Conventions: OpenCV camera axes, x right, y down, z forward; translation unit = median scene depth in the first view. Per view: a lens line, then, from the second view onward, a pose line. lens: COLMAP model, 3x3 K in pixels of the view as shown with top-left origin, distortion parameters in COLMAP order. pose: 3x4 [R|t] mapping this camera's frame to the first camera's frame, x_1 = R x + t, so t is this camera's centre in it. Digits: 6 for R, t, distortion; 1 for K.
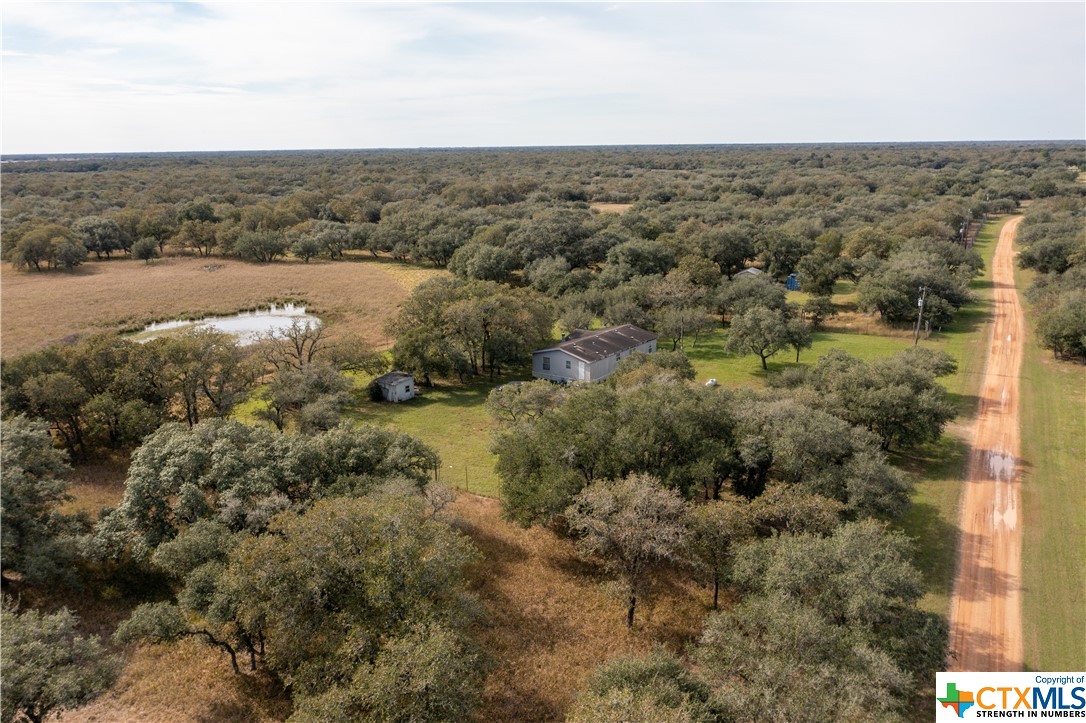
lens RADIAL K [[861.7, 0, 542.7], [0, 861.7, 340.7], [0, 0, 1]] dist [-0.019544, 0.011730]
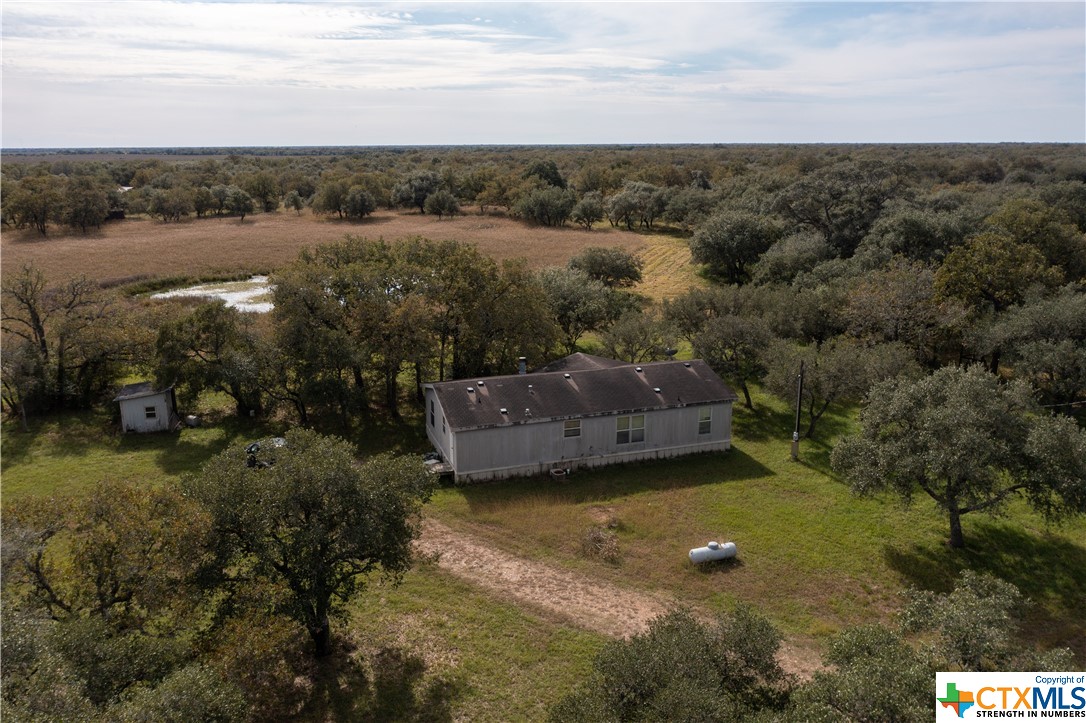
lens RADIAL K [[861.7, 0, 543.3], [0, 861.7, 357.8], [0, 0, 1]] dist [-0.019544, 0.011730]
pose [[0.813756, 0.148509, -0.561913, 0.229796], [-0.133857, 0.988702, 0.067455, -0.031849], [0.565582, 0.020324, 0.824442, 0.467505]]
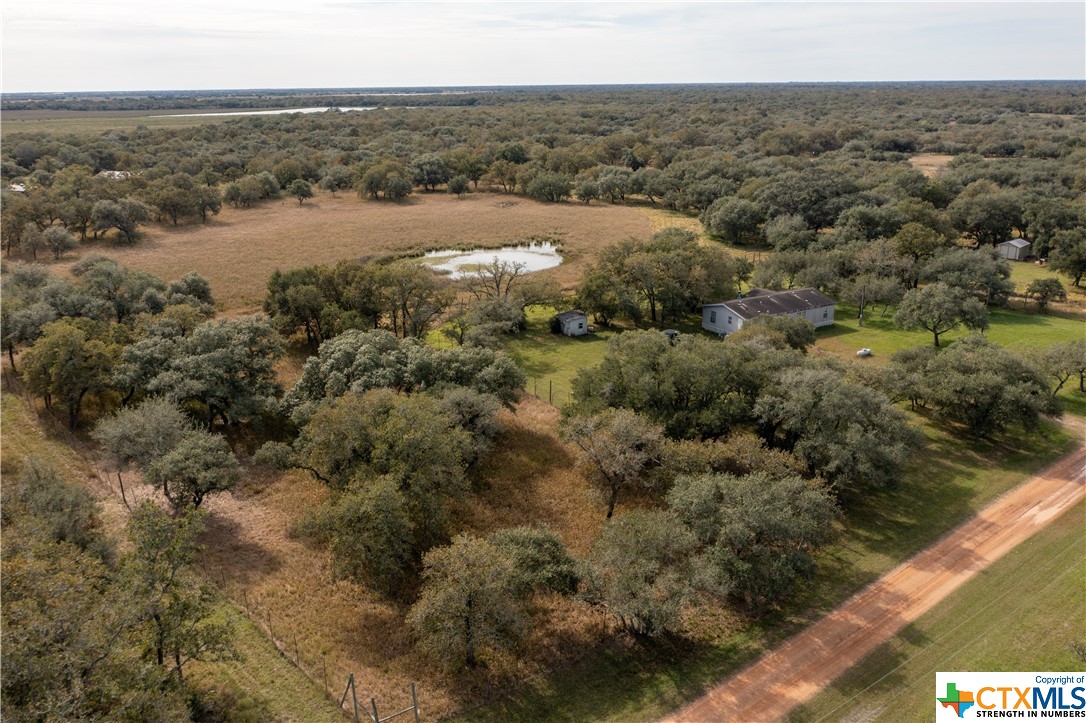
lens RADIAL K [[861.7, 0, 542.6], [0, 861.7, 355.9], [0, 0, 1]] dist [-0.019544, 0.011730]
pose [[0.917846, 0.121422, -0.377910, 0.162912], [-0.087613, 0.990555, 0.105476, -0.015063], [0.387148, -0.063701, 0.919814, -0.065345]]
